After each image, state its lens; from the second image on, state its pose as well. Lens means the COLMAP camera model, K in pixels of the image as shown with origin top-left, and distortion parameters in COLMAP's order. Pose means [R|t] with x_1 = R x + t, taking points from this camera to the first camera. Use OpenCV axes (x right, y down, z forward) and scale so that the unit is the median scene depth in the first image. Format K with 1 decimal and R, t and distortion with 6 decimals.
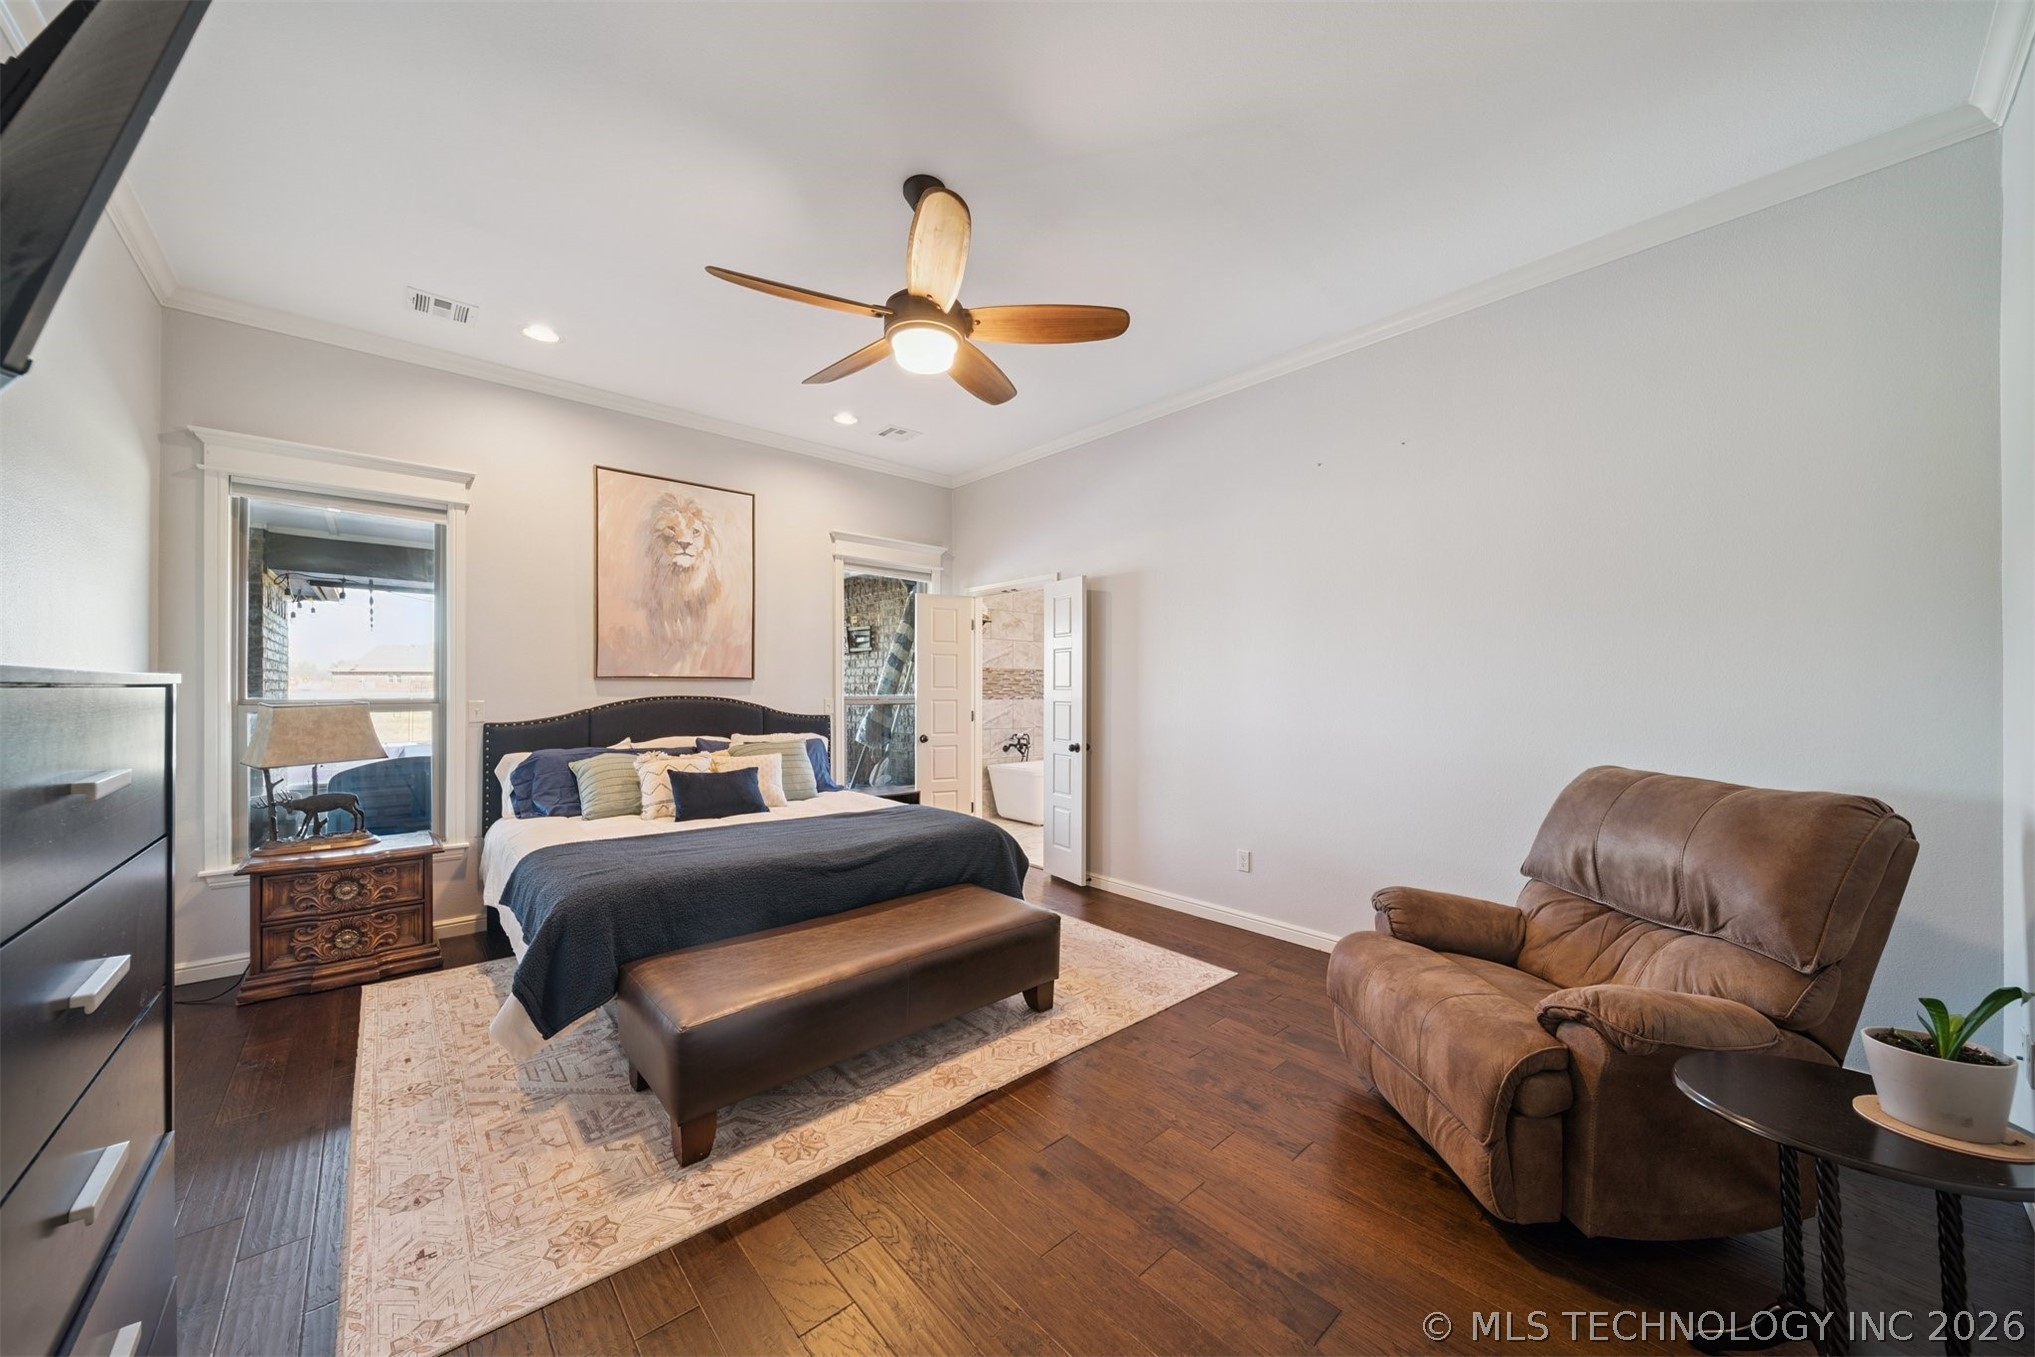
lens RADIAL K [[716.4, 0, 1020.0], [0, 716.4, 682.7], [0, 0, 1]] dist [-0.002449, -0.000751]
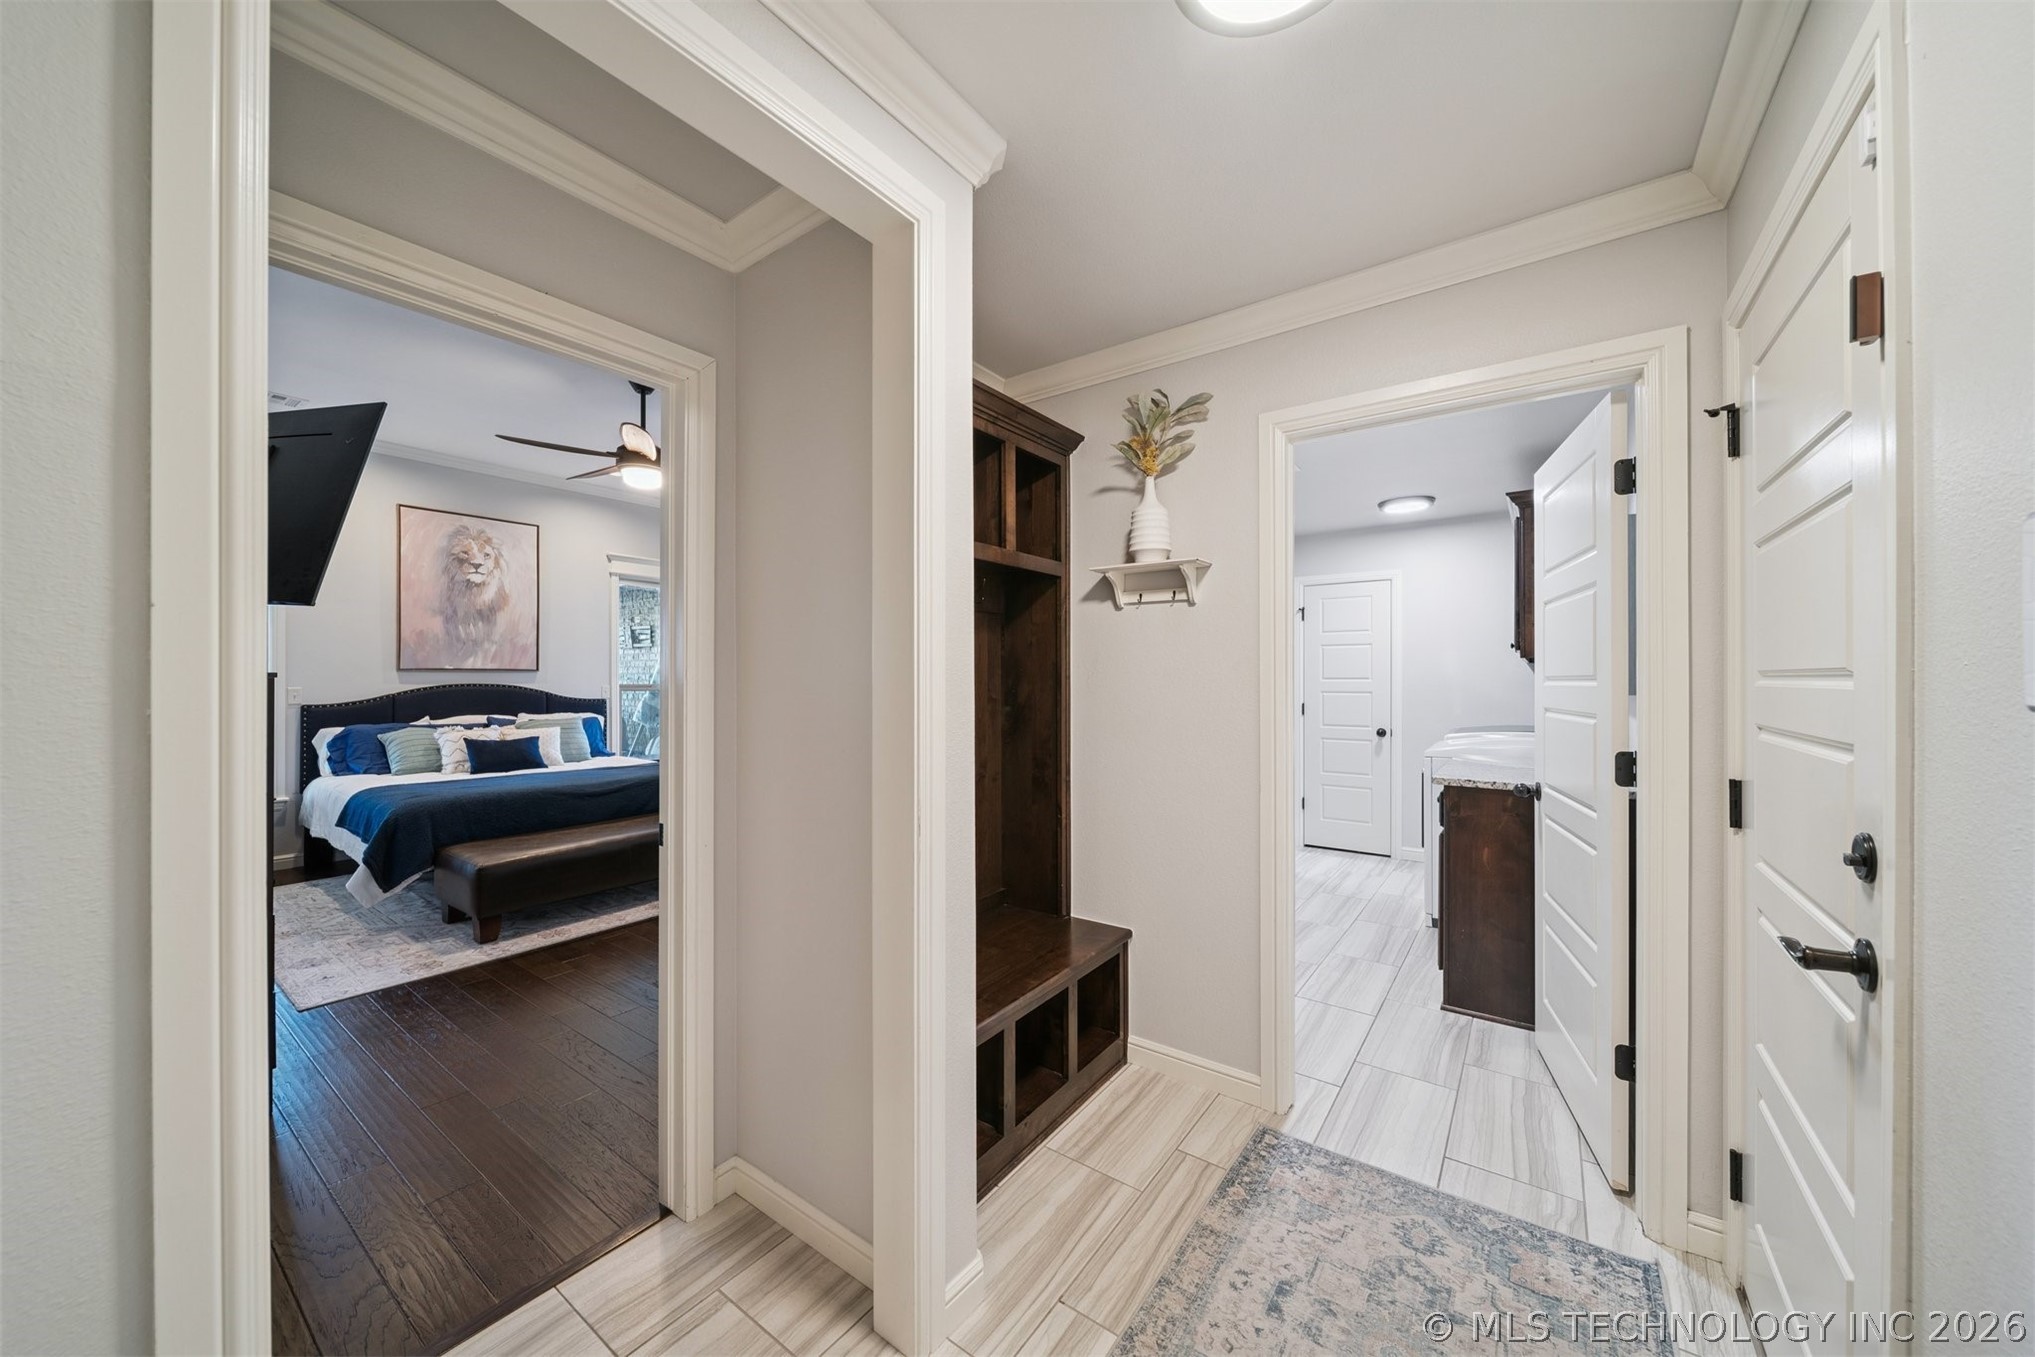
lens RADIAL K [[716.4, 0, 1017.0], [0, 716.4, 675.4], [0, 0, 1]] dist [-0.002449, -0.000751]
pose [[0.977031, 0.001118, 0.213093, 0.227056], [-0.002139, 0.999987, 0.004560, -0.005166], [-0.213085, -0.004911, 0.977021, -0.510157]]
